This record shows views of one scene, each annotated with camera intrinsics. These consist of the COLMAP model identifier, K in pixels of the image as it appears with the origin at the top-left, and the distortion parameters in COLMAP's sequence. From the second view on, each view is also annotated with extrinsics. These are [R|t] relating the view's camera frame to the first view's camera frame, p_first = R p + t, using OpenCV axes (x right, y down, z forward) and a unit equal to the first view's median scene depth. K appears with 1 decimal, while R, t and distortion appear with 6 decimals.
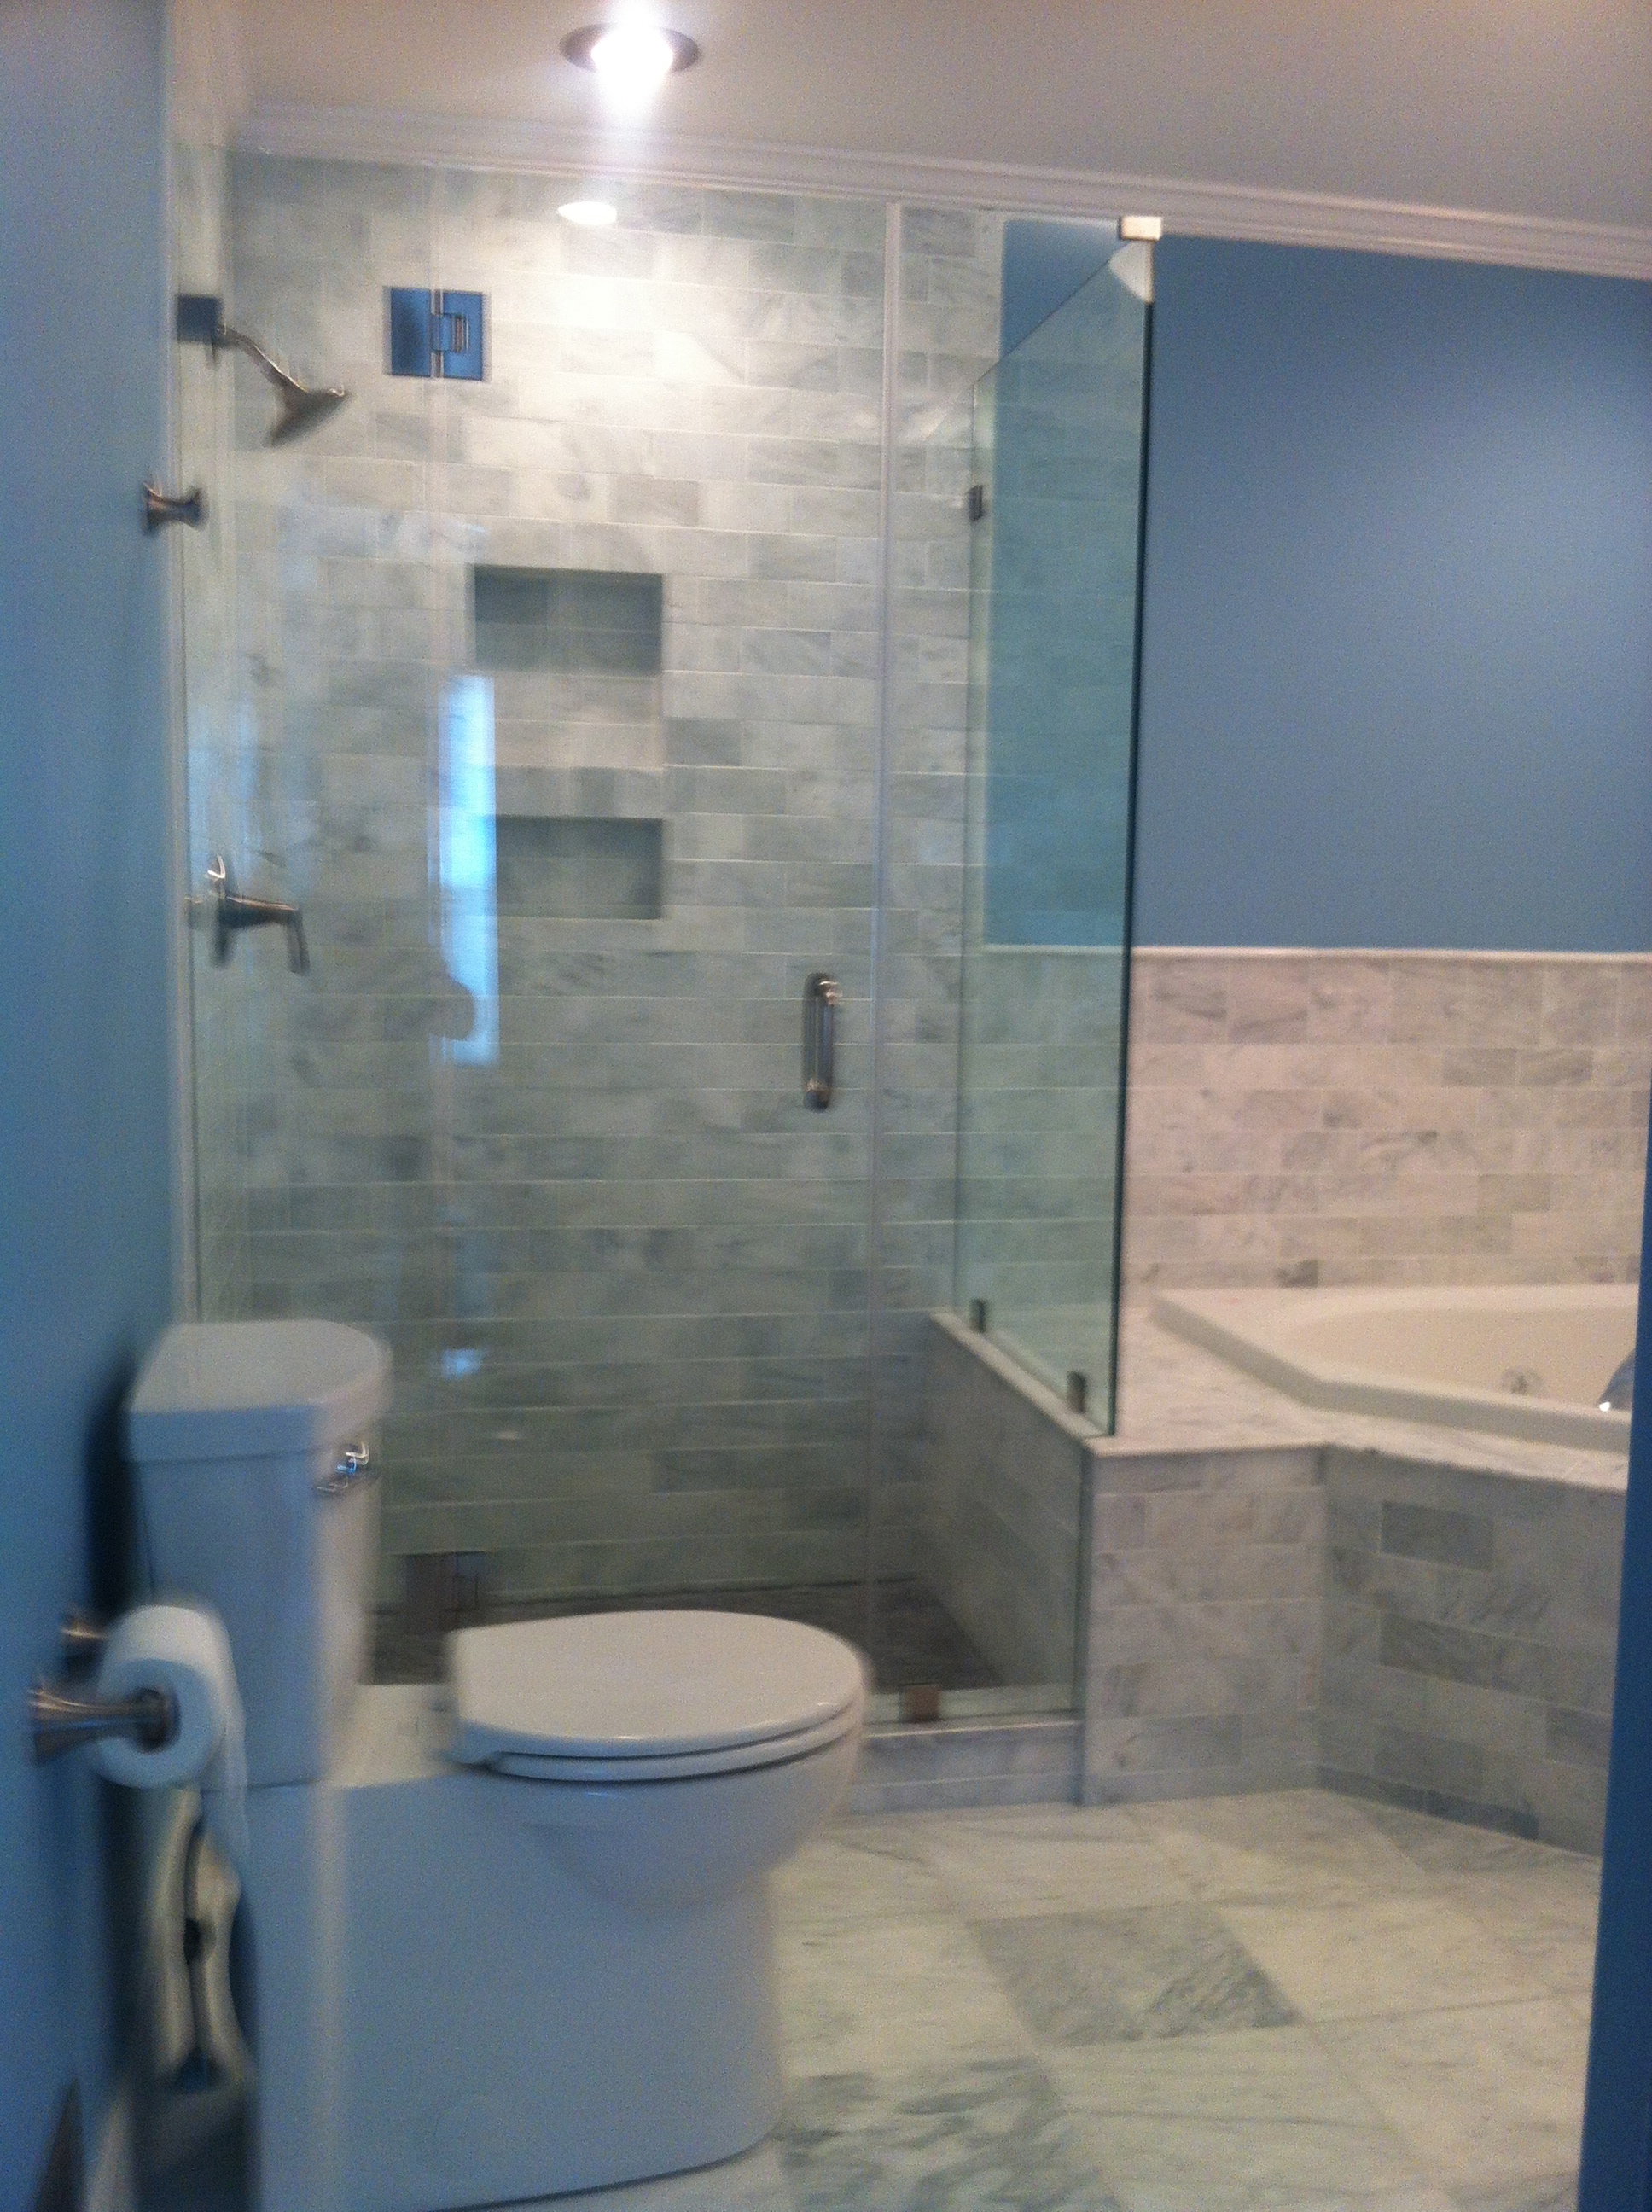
lens RADIAL K [[2137.7, 0, 869.2], [0, 2137.7, 1120.2], [0, 0, 1]] dist [0.102754, -0.380357]
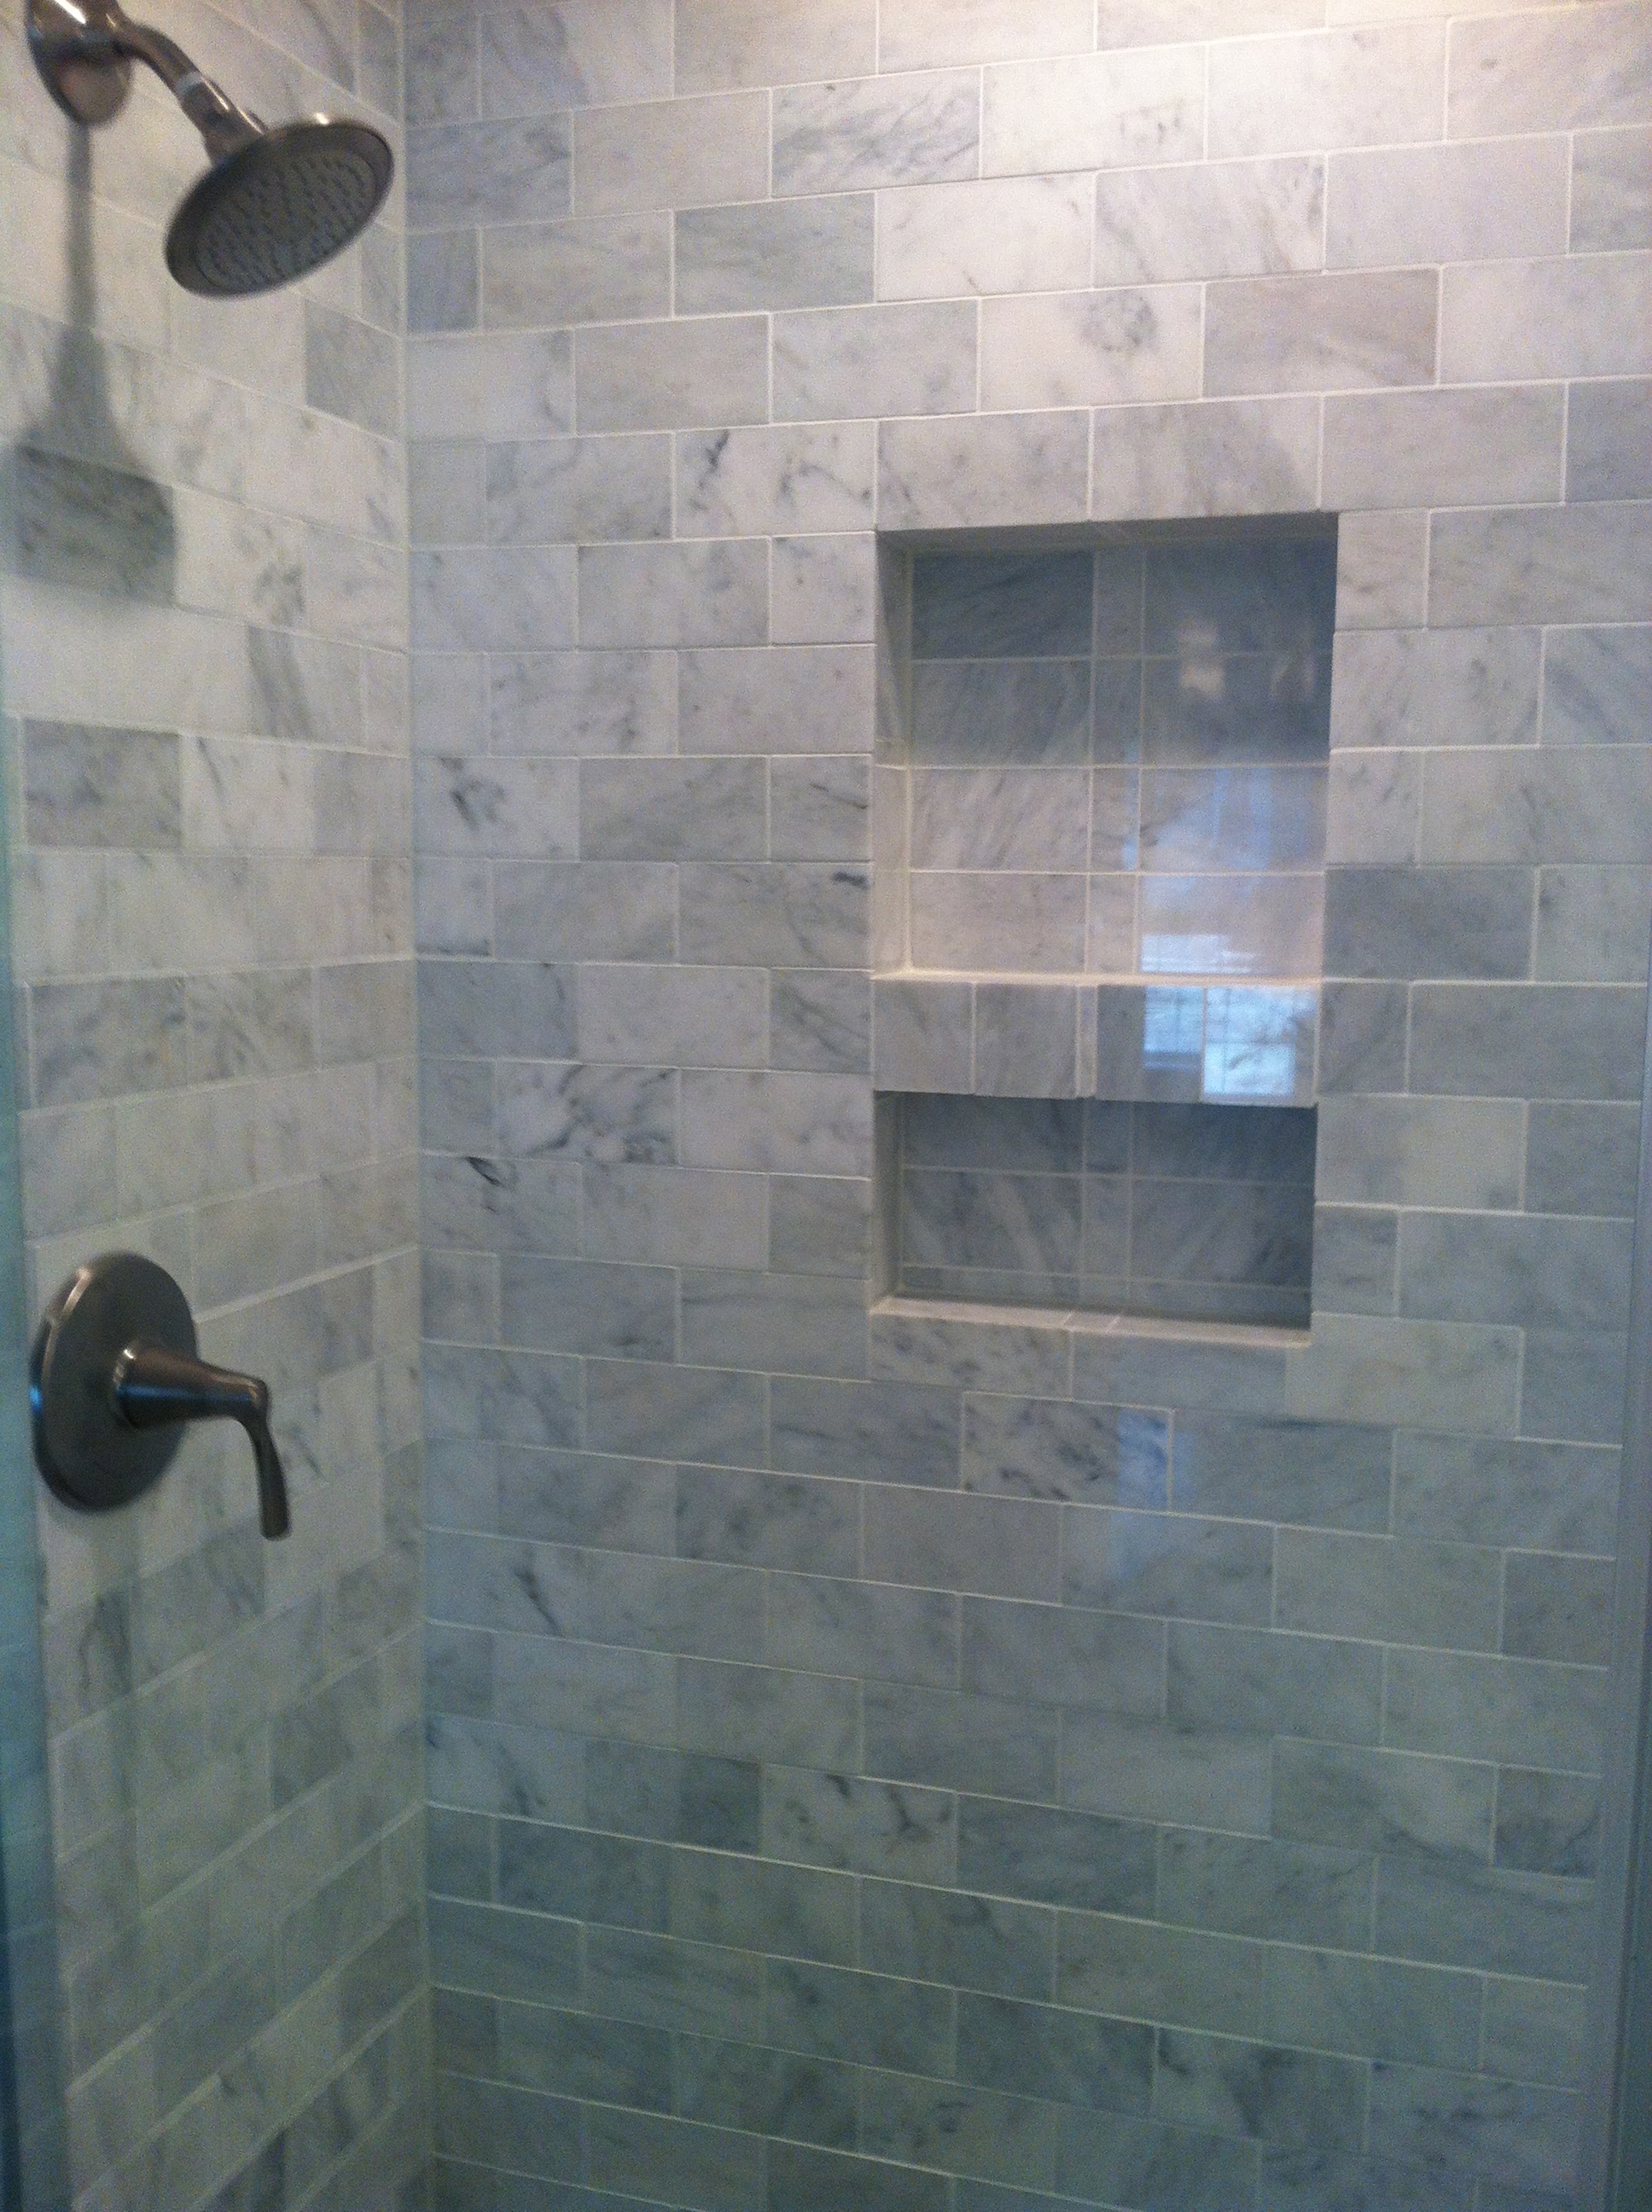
lens RADIAL K [[2020.8, 0, 826.0], [0, 2020.8, 1106.0], [0, 0, 1]] dist [0.077718, -0.242129]
pose [[0.863532, 0.053740, -0.501422, 0.019699], [-0.045867, 0.998554, 0.028029, -0.151228], [0.502204, -0.001206, 0.864748, 0.631336]]
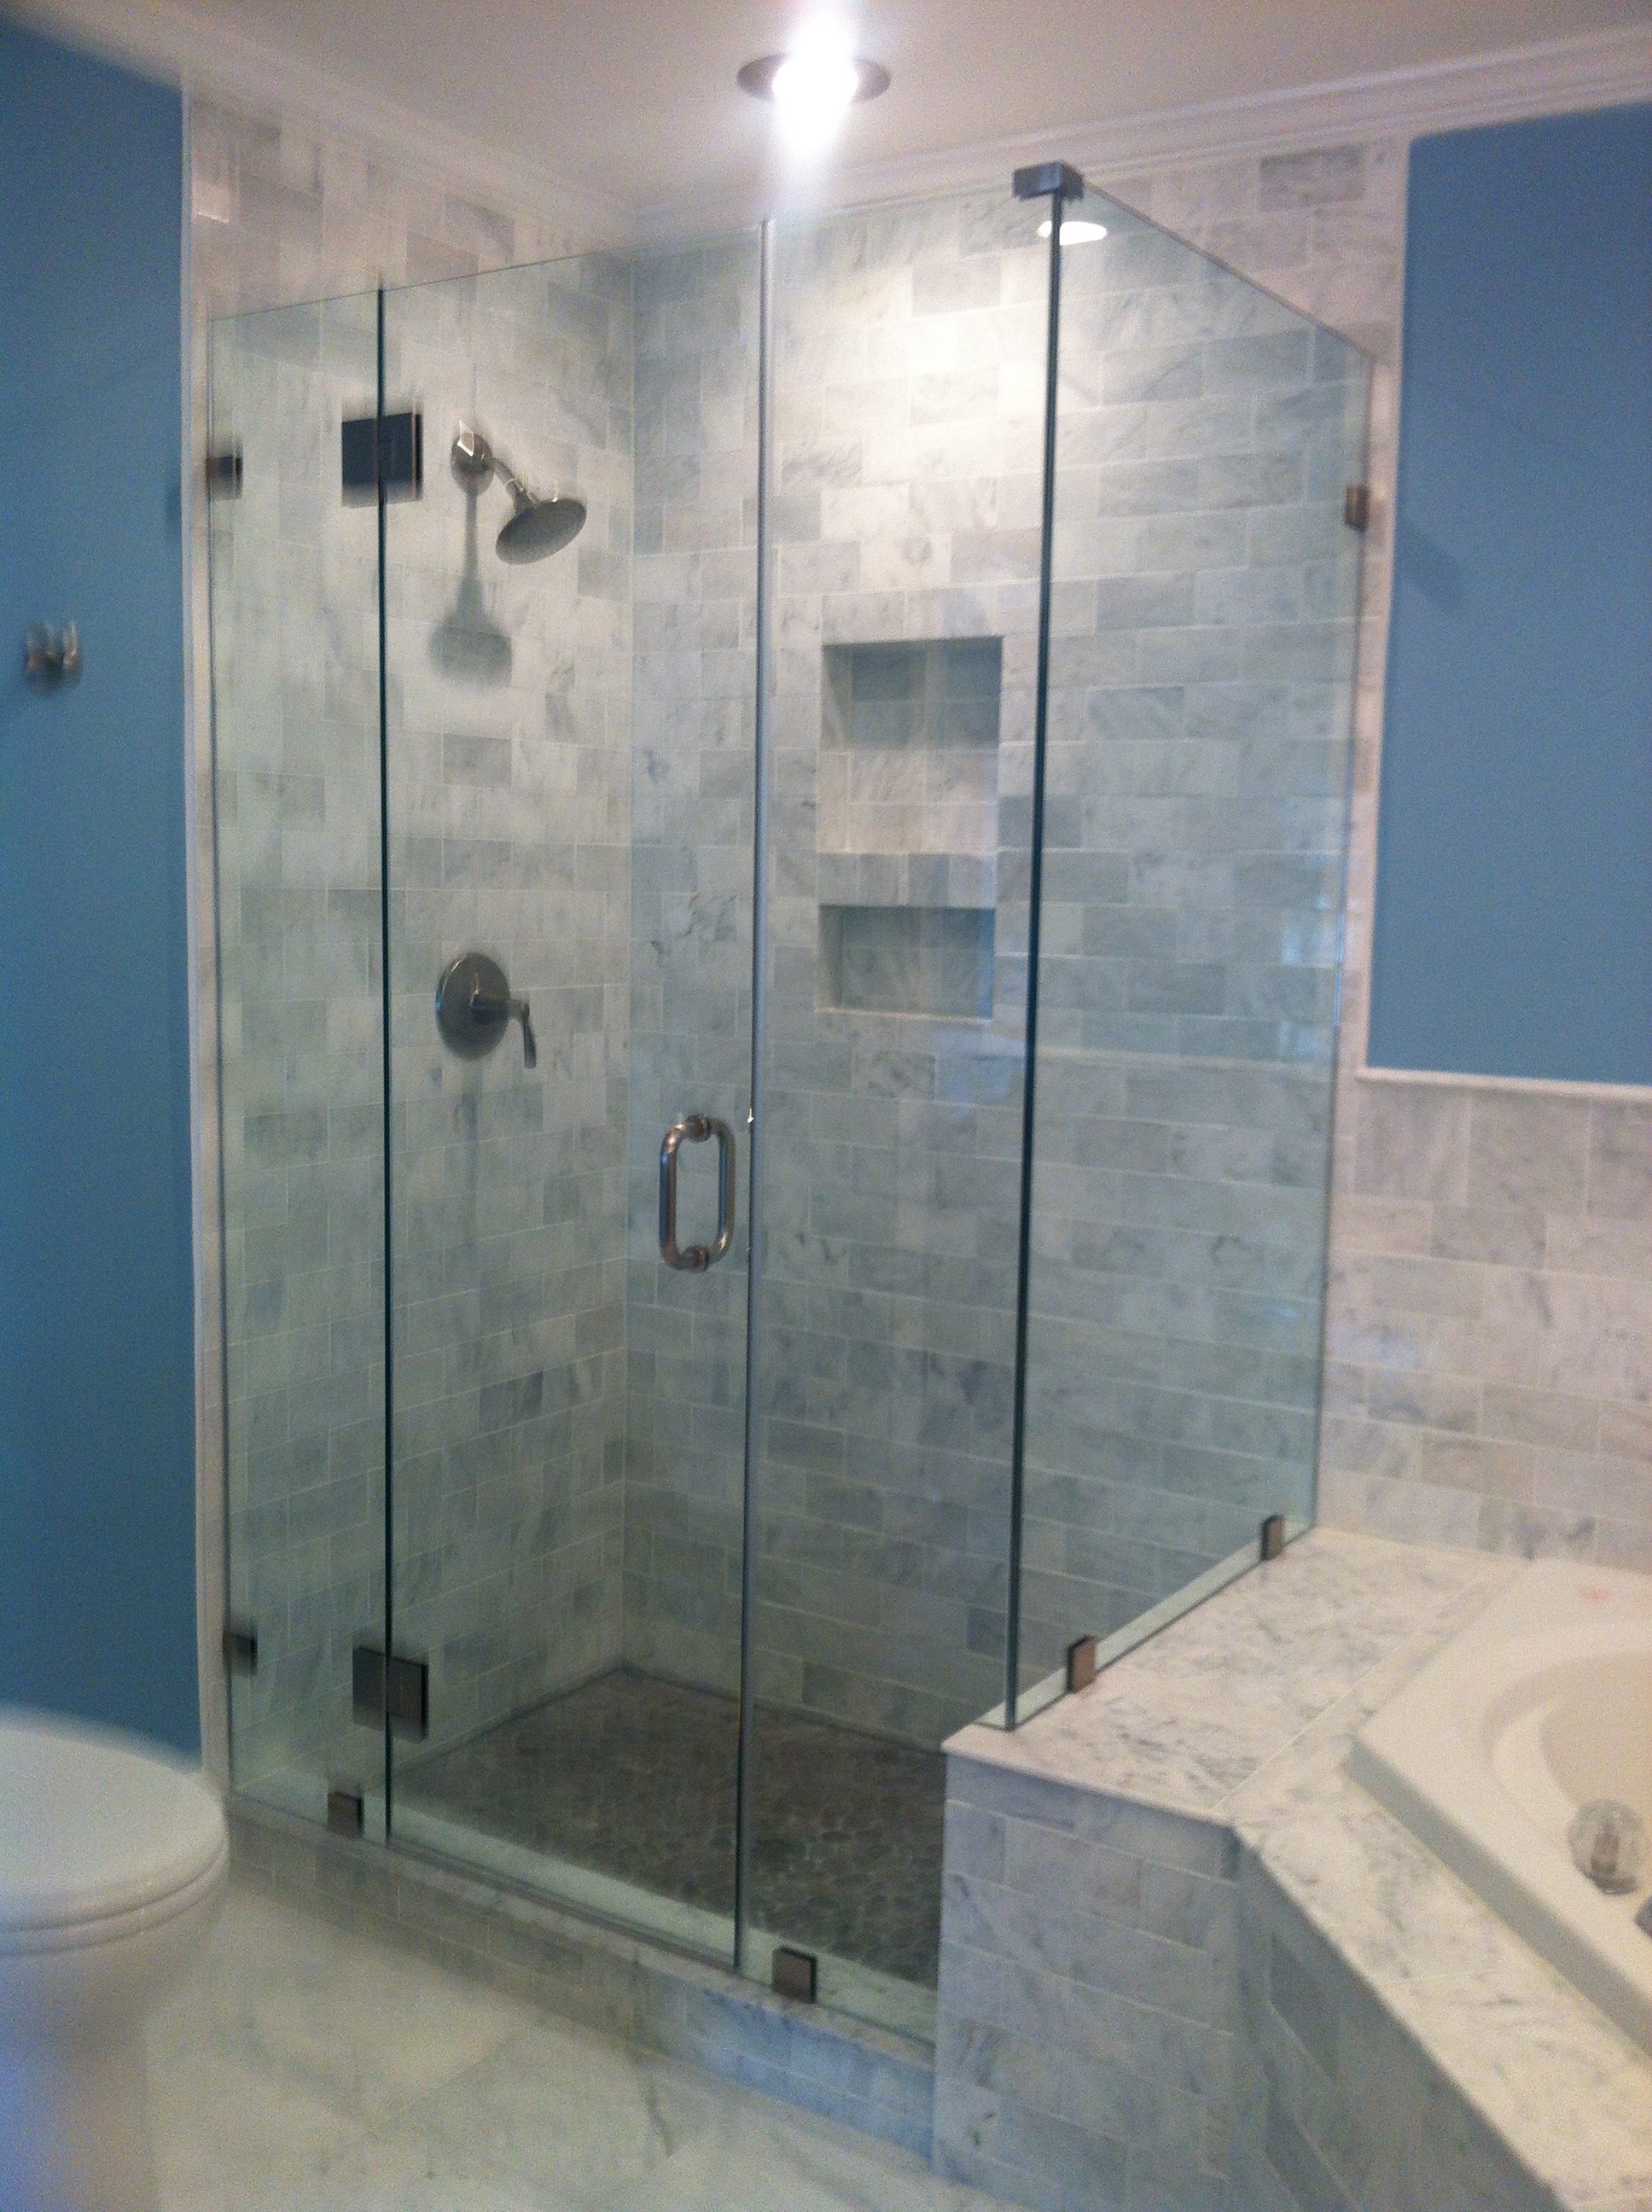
lens RADIAL K [[2137.7, 0, 869.2], [0, 2137.7, 1120.2], [0, 0, 1]] dist [0.102754, -0.380357]
pose [[0.703576, 0.084225, -0.705611, 0.519379], [-0.079443, 0.996049, 0.039680, -0.086159], [0.706165, 0.028138, 0.707488, 0.341717]]
